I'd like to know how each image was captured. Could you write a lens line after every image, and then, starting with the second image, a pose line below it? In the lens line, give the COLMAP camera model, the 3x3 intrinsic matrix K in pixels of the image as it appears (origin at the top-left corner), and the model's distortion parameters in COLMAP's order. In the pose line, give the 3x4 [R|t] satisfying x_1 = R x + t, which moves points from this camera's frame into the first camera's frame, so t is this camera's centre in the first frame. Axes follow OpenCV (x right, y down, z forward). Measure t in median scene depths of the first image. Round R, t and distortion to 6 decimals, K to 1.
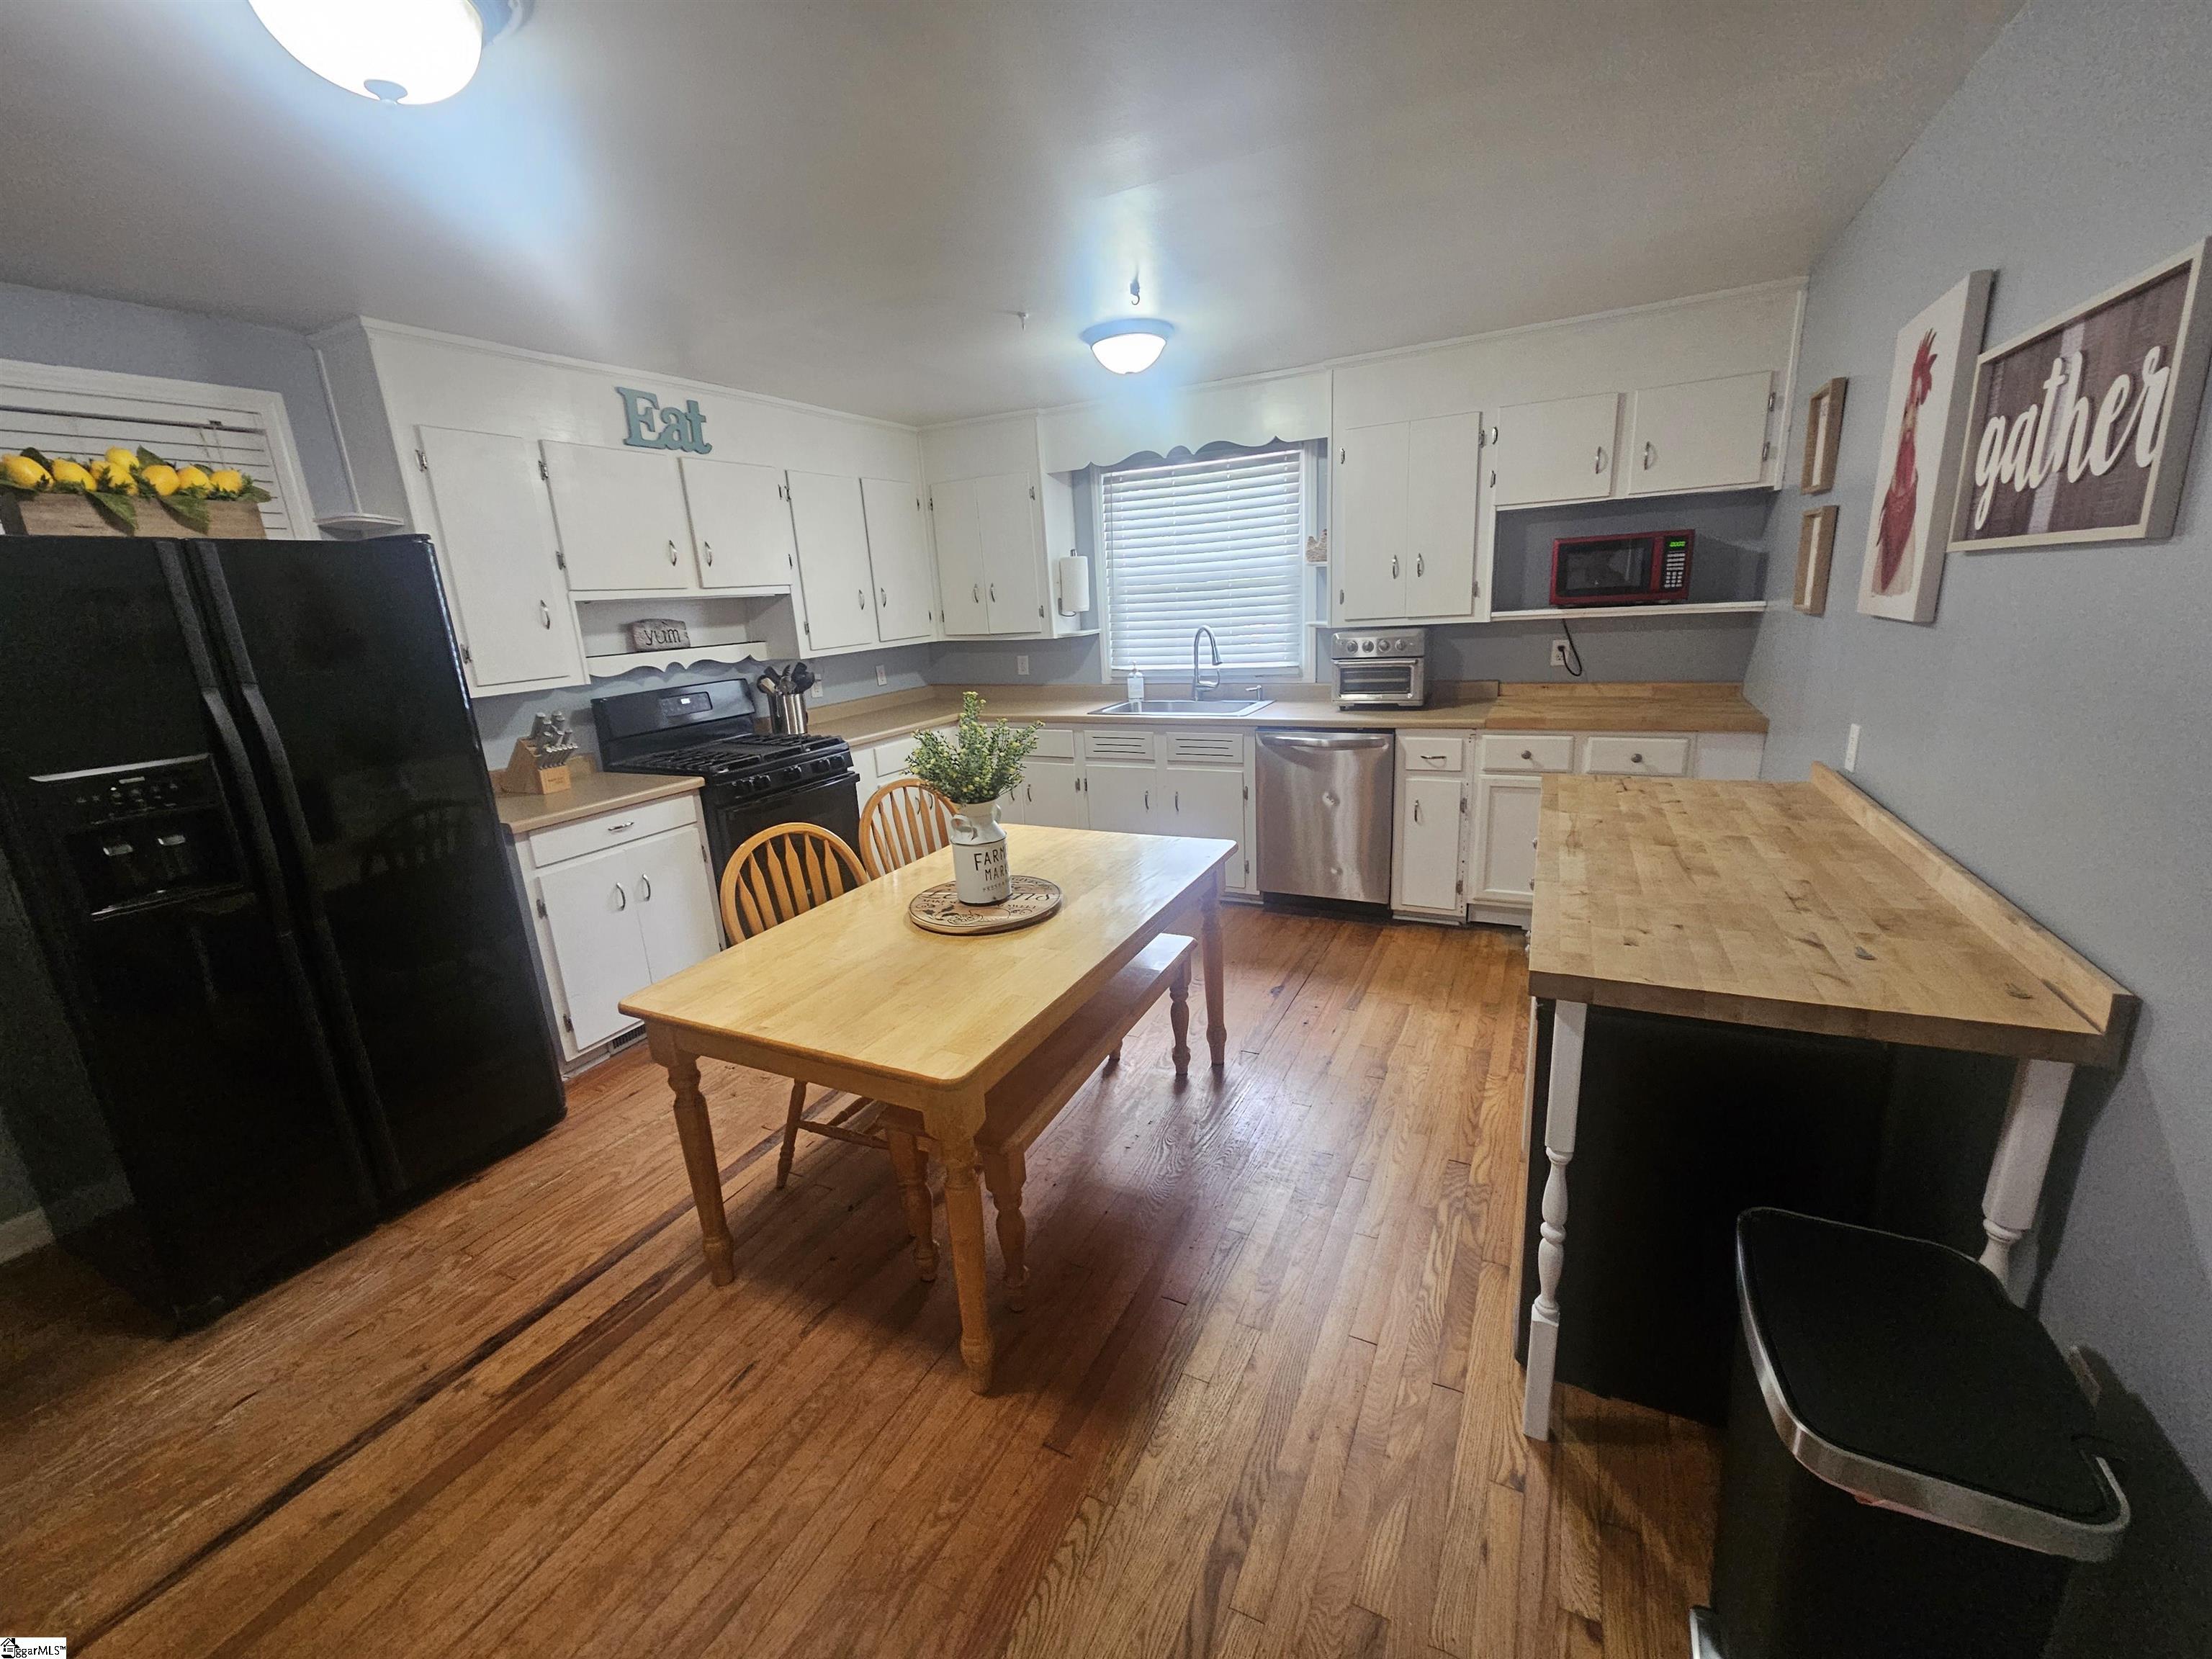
lens RADIAL K [[912.1, 0, 1105.8], [0, 912.1, 832.5], [0, 0, 1]] dist [0.002350, -0.002396]
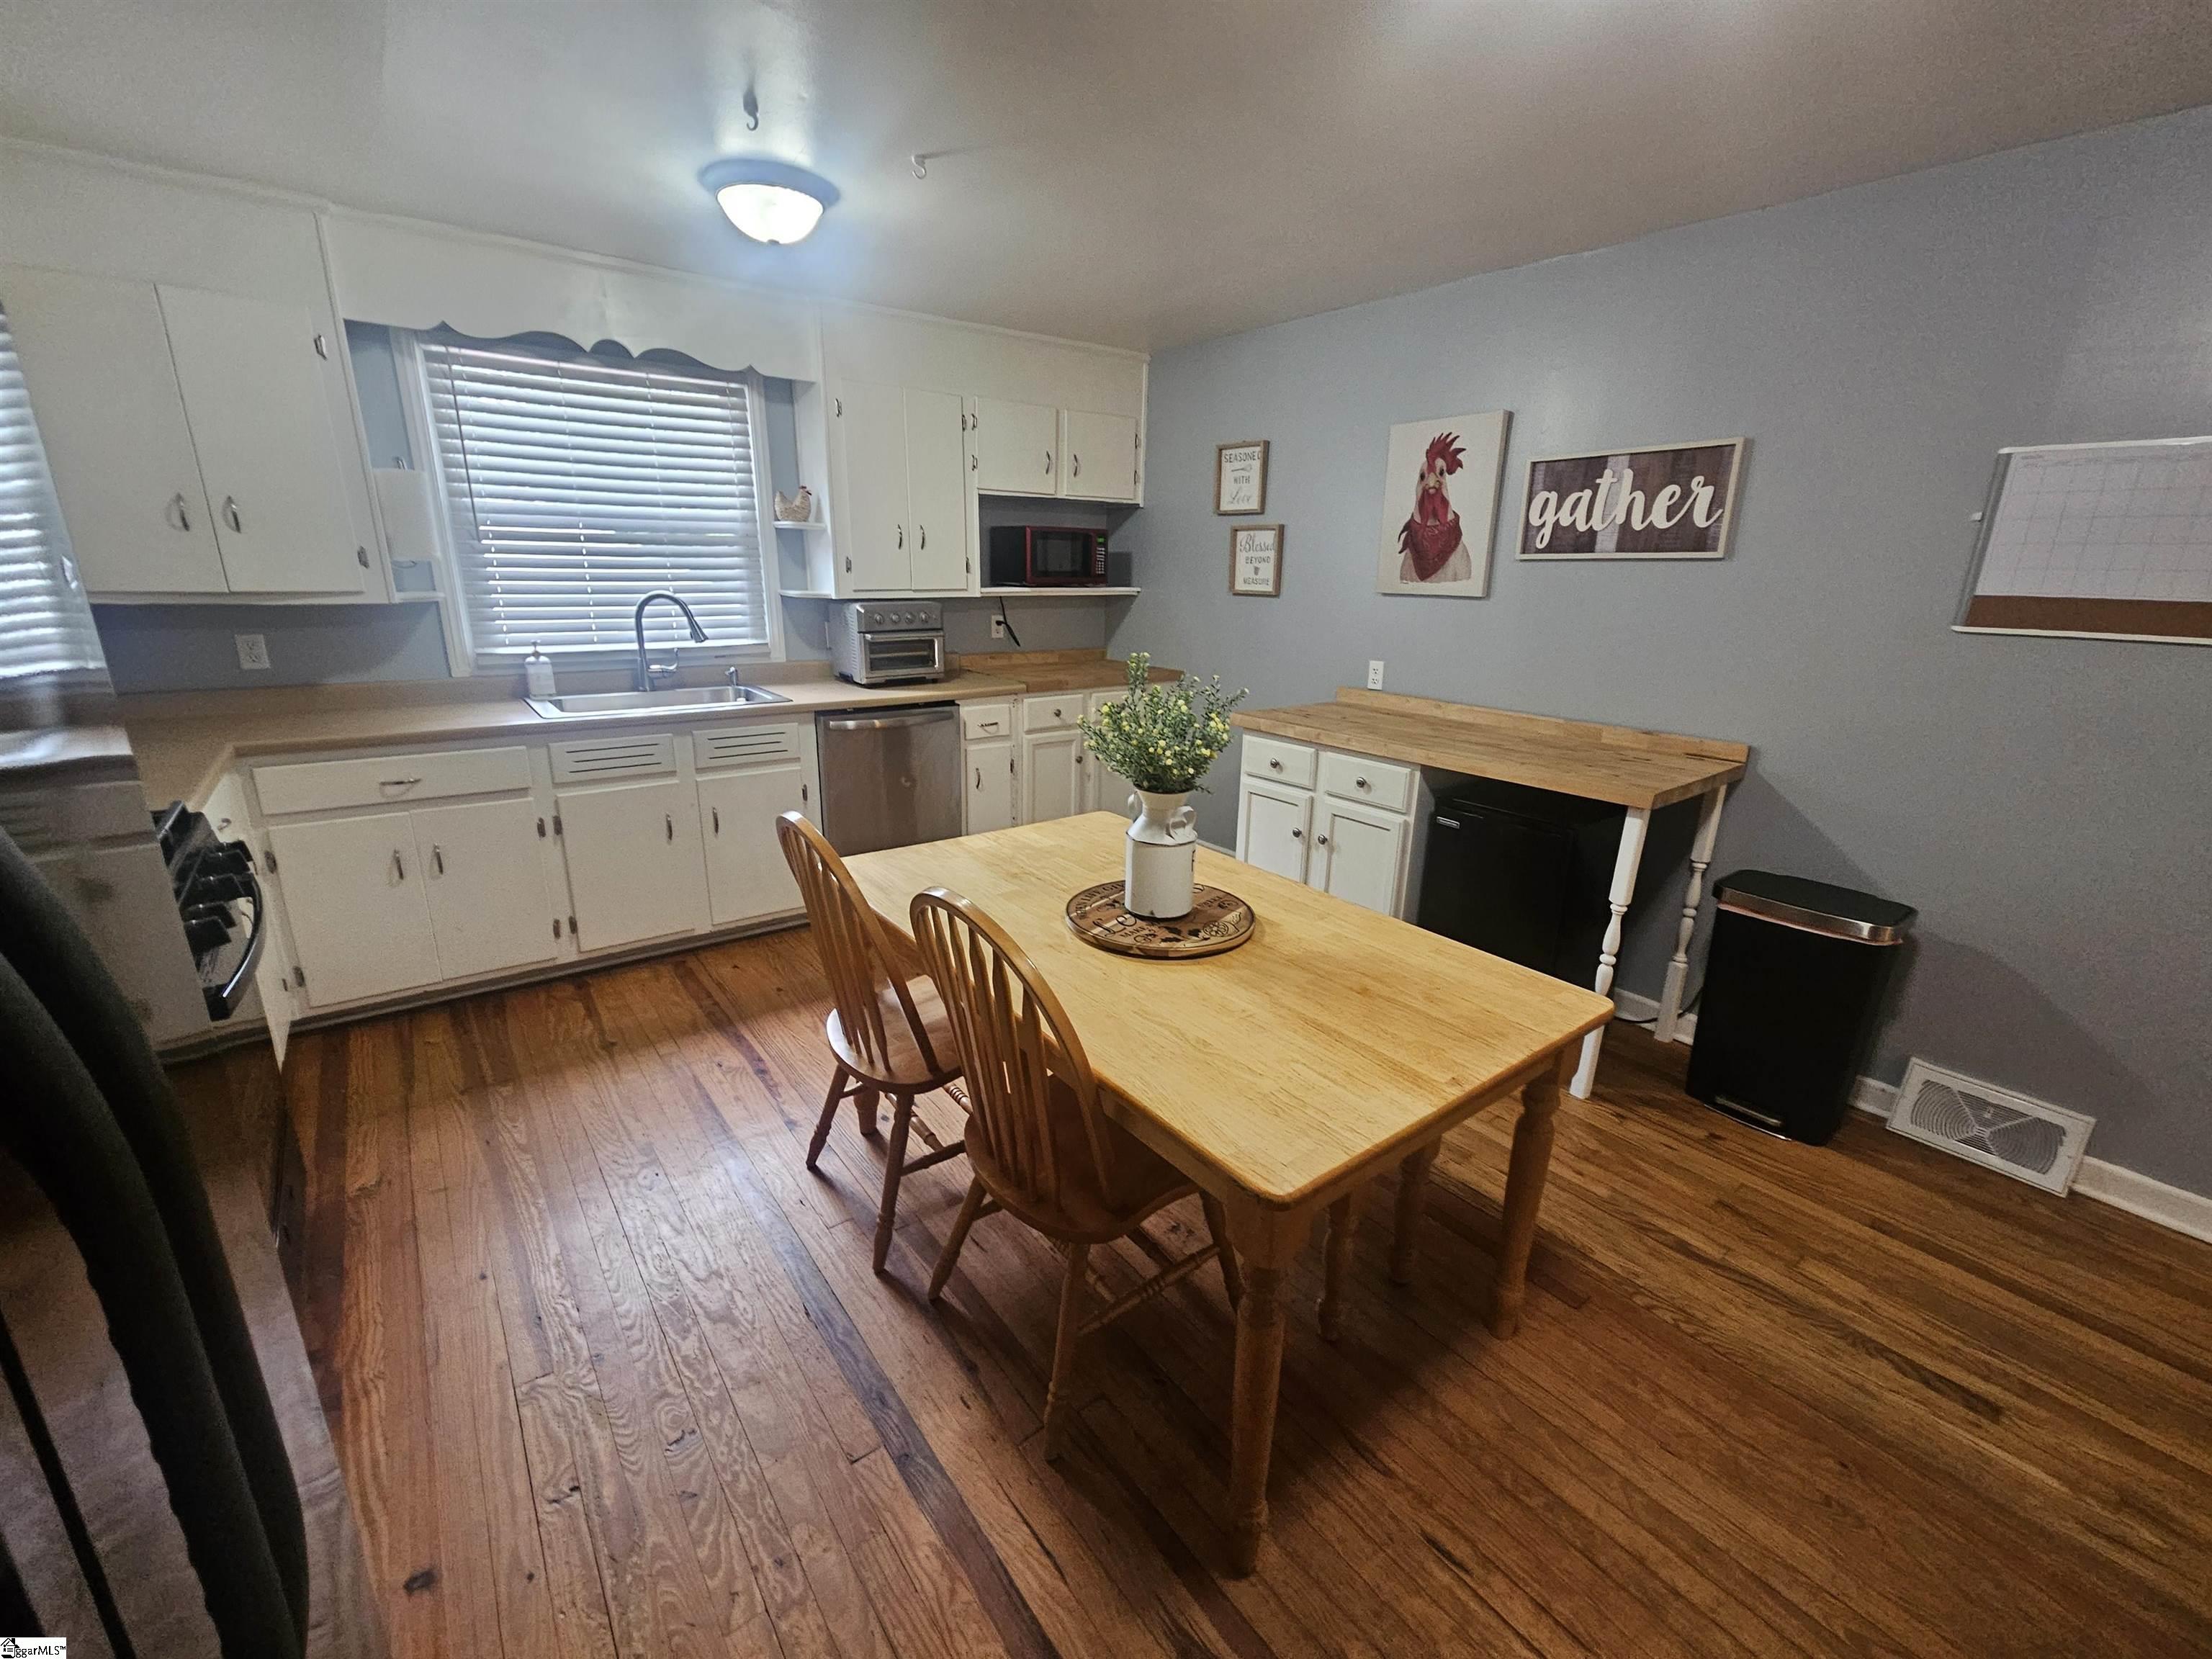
lens RADIAL K [[912.1, 0, 1104.5], [0, 912.1, 832.5], [0, 0, 1]] dist [0.002350, -0.002396]
pose [[0.429011, -0.192543, 0.882540, -0.561619], [0.188394, 0.974605, 0.121048, -0.066885], [-0.883435, 0.114334, 0.454391, 0.441769]]
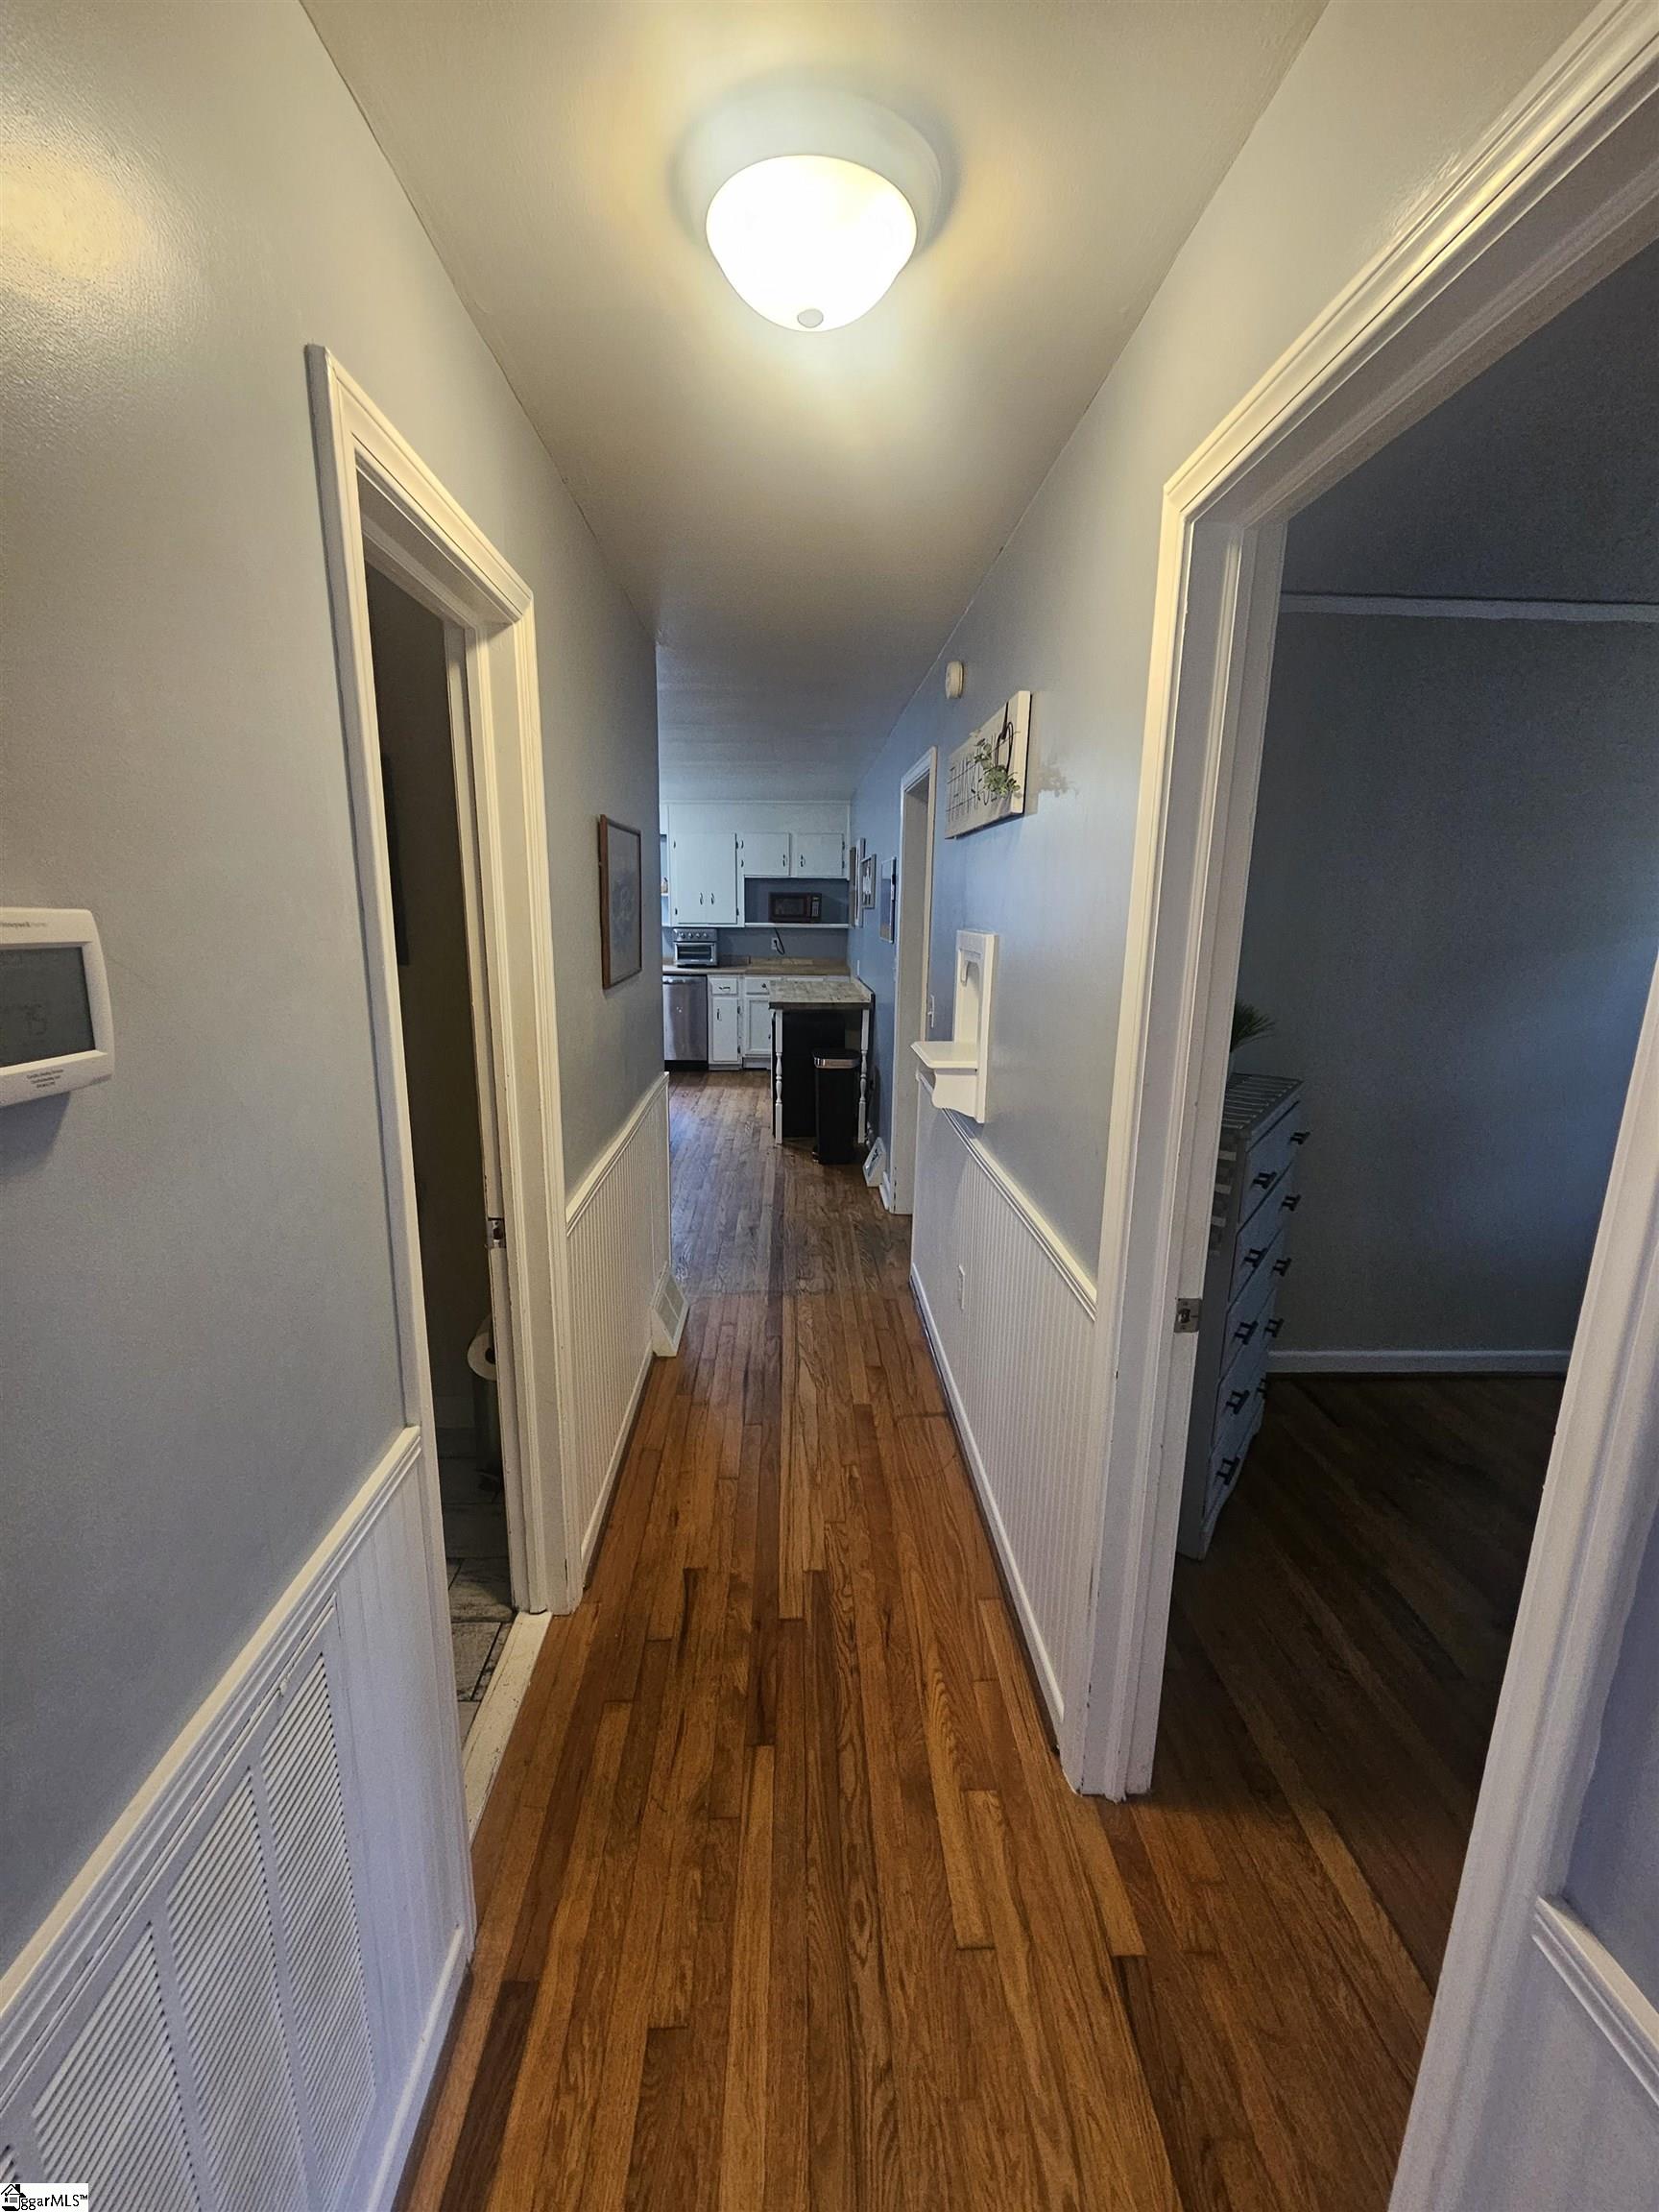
lens RADIAL K [[912.1, 0, 833.5], [0, 912.1, 1103.7], [0, 0, 1]] dist [0.002350, -0.002396]
pose [[0.871770, -0.038575, 0.488394, -0.504195], [0.064069, 0.997311, -0.035590, 0.299069], [-0.485707, 0.062317, 0.871897, -1.038517]]
